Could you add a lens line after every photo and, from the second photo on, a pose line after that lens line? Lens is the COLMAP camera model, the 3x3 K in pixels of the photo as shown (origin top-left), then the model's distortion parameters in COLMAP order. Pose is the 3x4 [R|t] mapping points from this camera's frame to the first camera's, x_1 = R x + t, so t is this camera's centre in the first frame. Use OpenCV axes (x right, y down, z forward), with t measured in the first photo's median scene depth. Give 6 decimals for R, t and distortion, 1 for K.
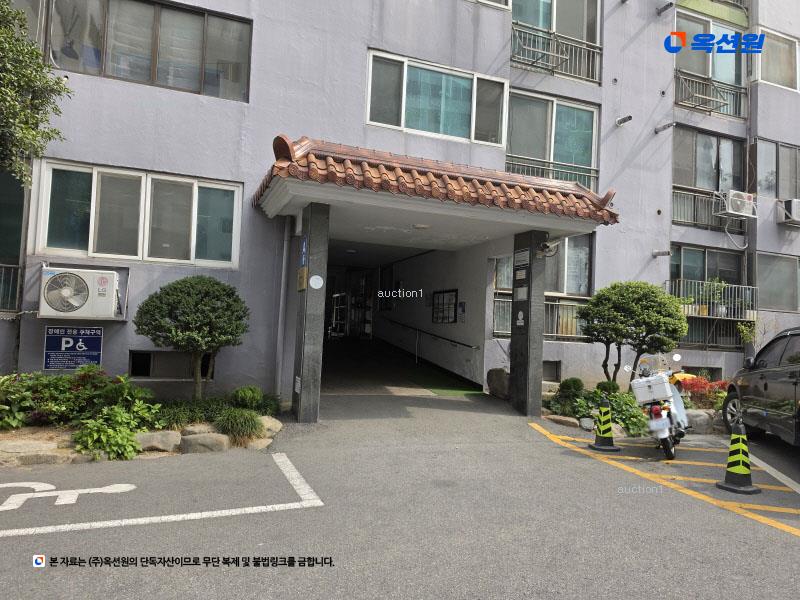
lens RADIAL K [[540.5, 0, 402.3], [0, 540.5, 299.0], [0, 0, 1]] dist [0.030312, -0.013685]
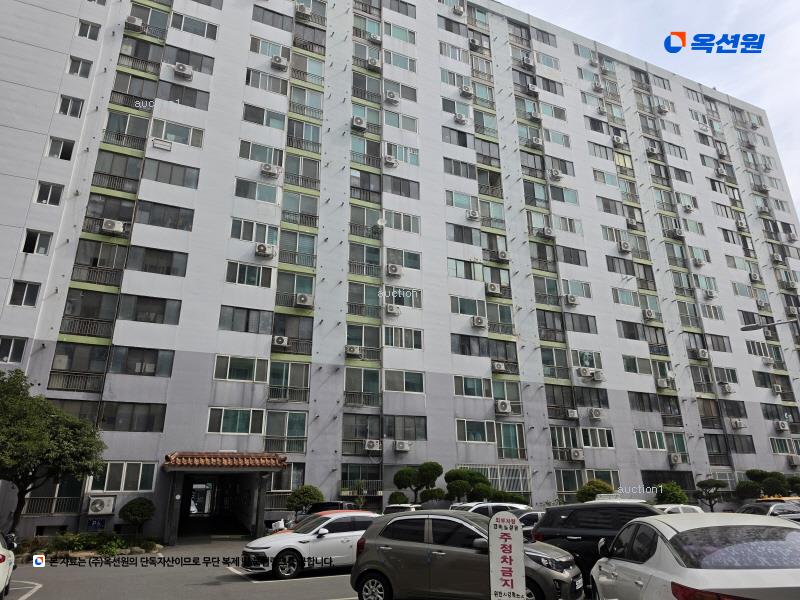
lens RADIAL K [[540.5, 0, 395.8], [0, 540.5, 300.4], [0, 0, 1]] dist [0.030312, -0.013685]
pose [[0.997129, -0.028725, 0.070062, 0.853212], [0.047100, 0.959764, -0.276829, -0.179010], [-0.059291, 0.279334, 0.958362, -2.271867]]
